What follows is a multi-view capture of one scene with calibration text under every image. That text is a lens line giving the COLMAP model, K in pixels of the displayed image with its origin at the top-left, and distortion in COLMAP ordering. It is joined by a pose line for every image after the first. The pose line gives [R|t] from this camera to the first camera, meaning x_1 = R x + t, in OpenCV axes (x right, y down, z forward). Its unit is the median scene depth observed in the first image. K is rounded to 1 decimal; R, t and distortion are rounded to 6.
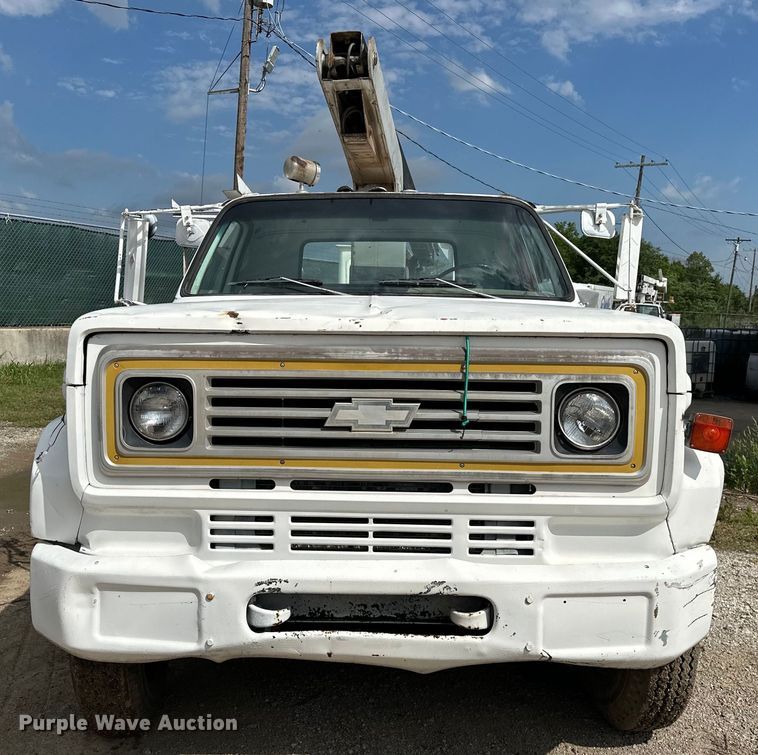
lens RADIAL K [[755.1, 0, 381.1], [0, 755.1, 396.1], [0, 0, 1]] dist [0.162238, -0.395595]
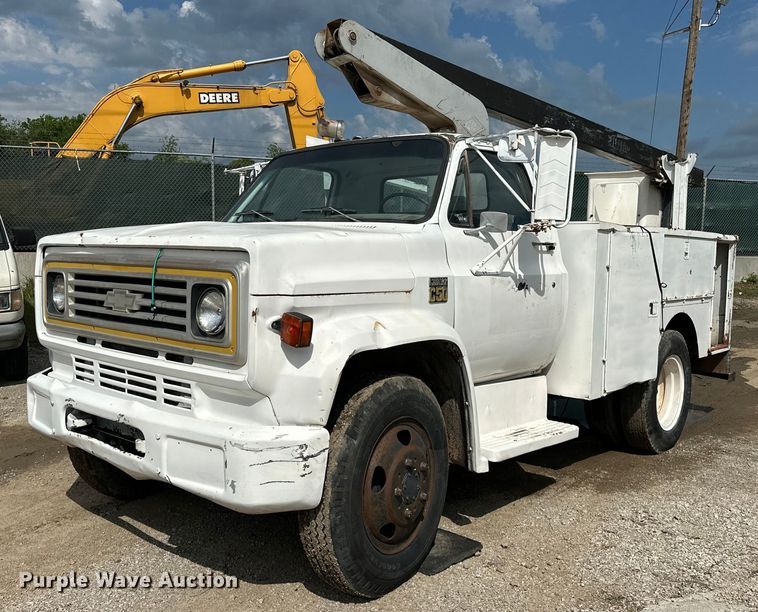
lens RADIAL K [[696.7, 0, 379.2], [0, 696.7, 284.2], [0, 0, 1]] dist [0.009353, 0.002313]
pose [[0.784497, 0.031626, -0.619325, 1.224488], [-0.060999, 0.997791, -0.026315, -0.001973], [0.617125, 0.058422, 0.784693, 0.221695]]
